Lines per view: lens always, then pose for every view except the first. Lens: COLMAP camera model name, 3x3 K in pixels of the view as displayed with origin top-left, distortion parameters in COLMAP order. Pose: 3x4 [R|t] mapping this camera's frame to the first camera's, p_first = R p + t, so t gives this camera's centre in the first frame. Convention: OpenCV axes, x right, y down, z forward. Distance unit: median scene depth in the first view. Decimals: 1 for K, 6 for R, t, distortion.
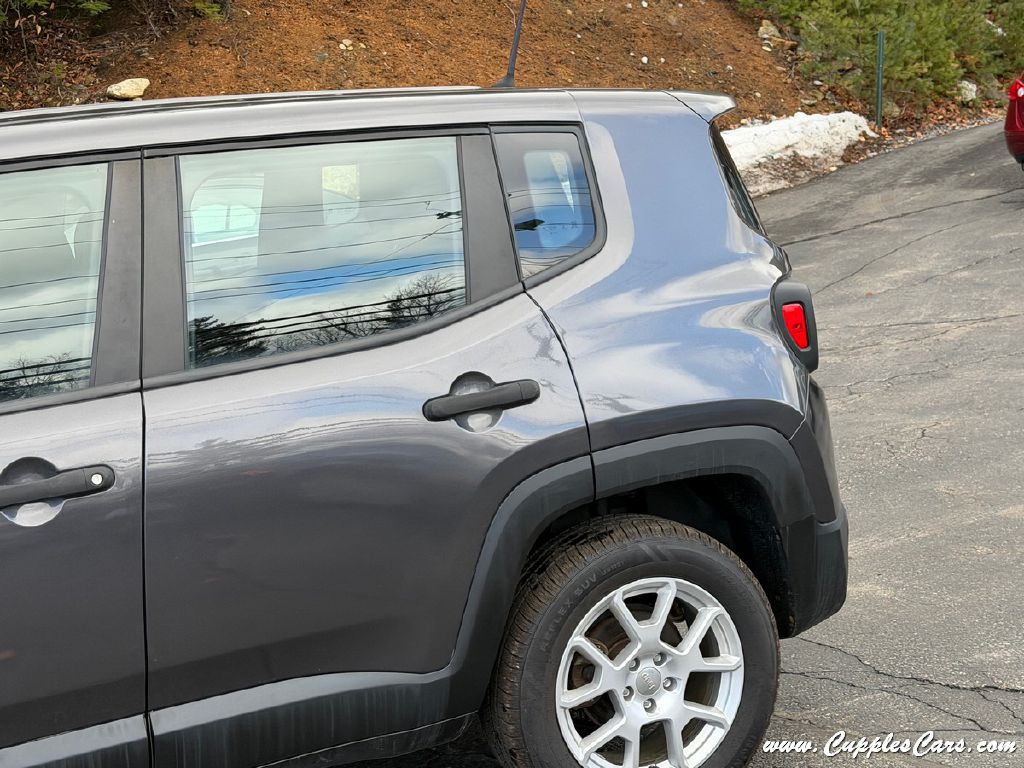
lens RADIAL K [[1594.3, 0, 512.0], [0, 1594.3, 384.0], [0, 0, 1]] dist [0.160361, -0.190017]
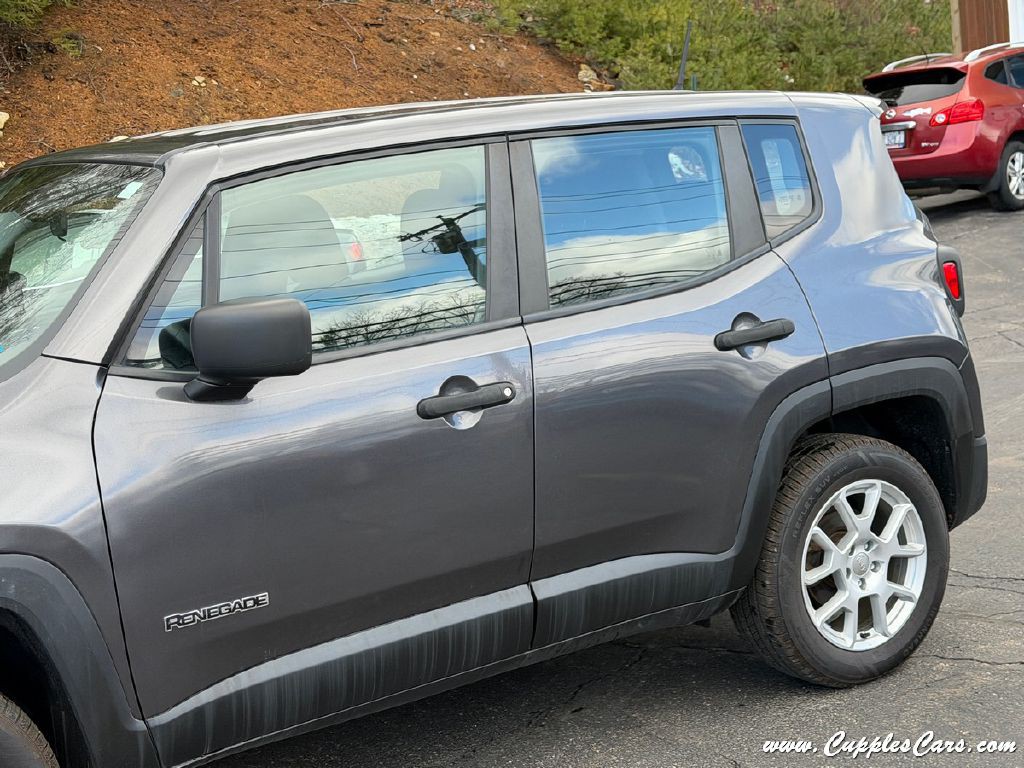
lens RADIAL K [[1594.3, 0, 512.0], [0, 1594.3, 384.0], [0, 0, 1]] dist [0.160361, -0.190017]
pose [[0.987742, -0.021696, 0.154580, -0.368567], [0.026057, 0.999316, -0.026244, 0.070602], [-0.153905, 0.029950, 0.987632, -0.193694]]
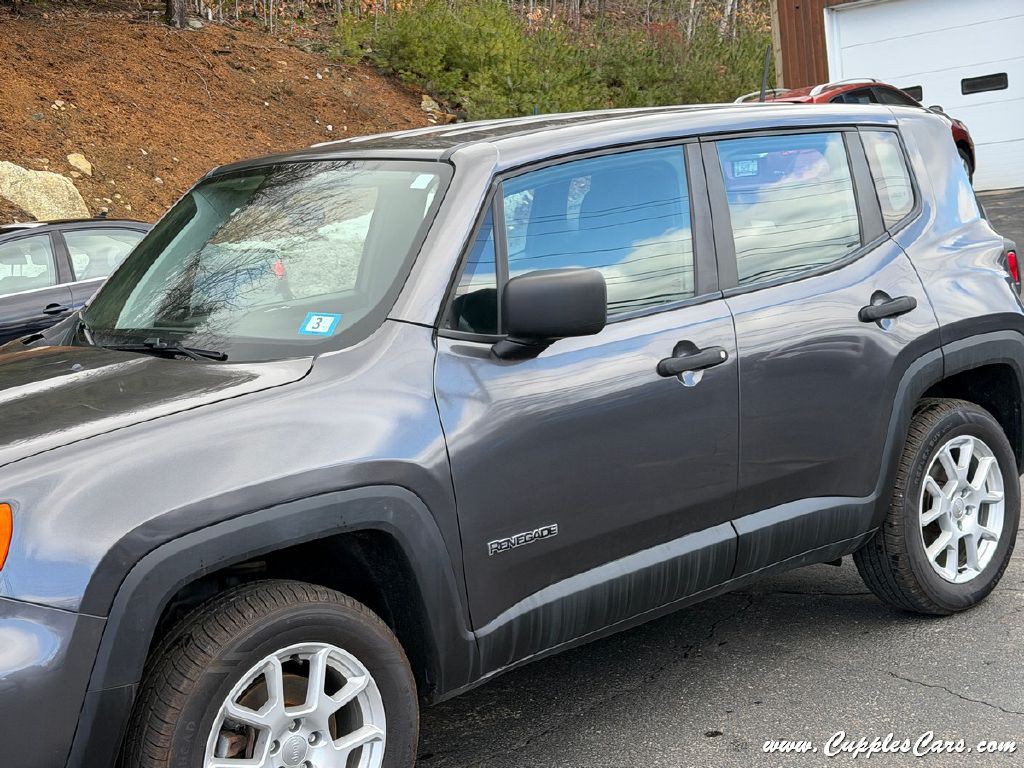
lens RADIAL K [[1594.3, 0, 512.0], [0, 1594.3, 384.0], [0, 0, 1]] dist [0.160361, -0.190017]
pose [[0.955434, -0.033036, 0.293349, -0.717723], [0.047320, 0.998008, -0.041731, 0.113517], [-0.291386, 0.053752, 0.955094, -0.279141]]
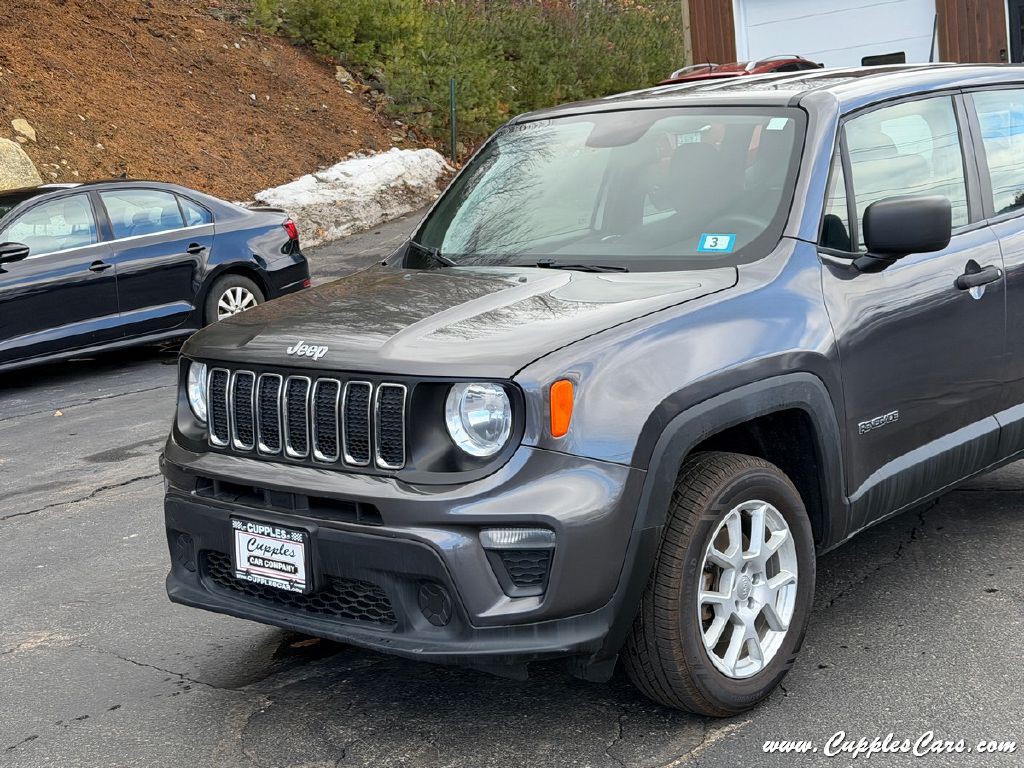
lens RADIAL K [[1594.3, 0, 512.0], [0, 1594.3, 384.0], [0, 0, 1]] dist [0.160361, -0.190017]
pose [[0.915693, -0.047306, 0.399084, -1.188373], [0.061017, 0.997901, -0.021715, 0.152973], [-0.397219, 0.044235, 0.916657, -0.321502]]
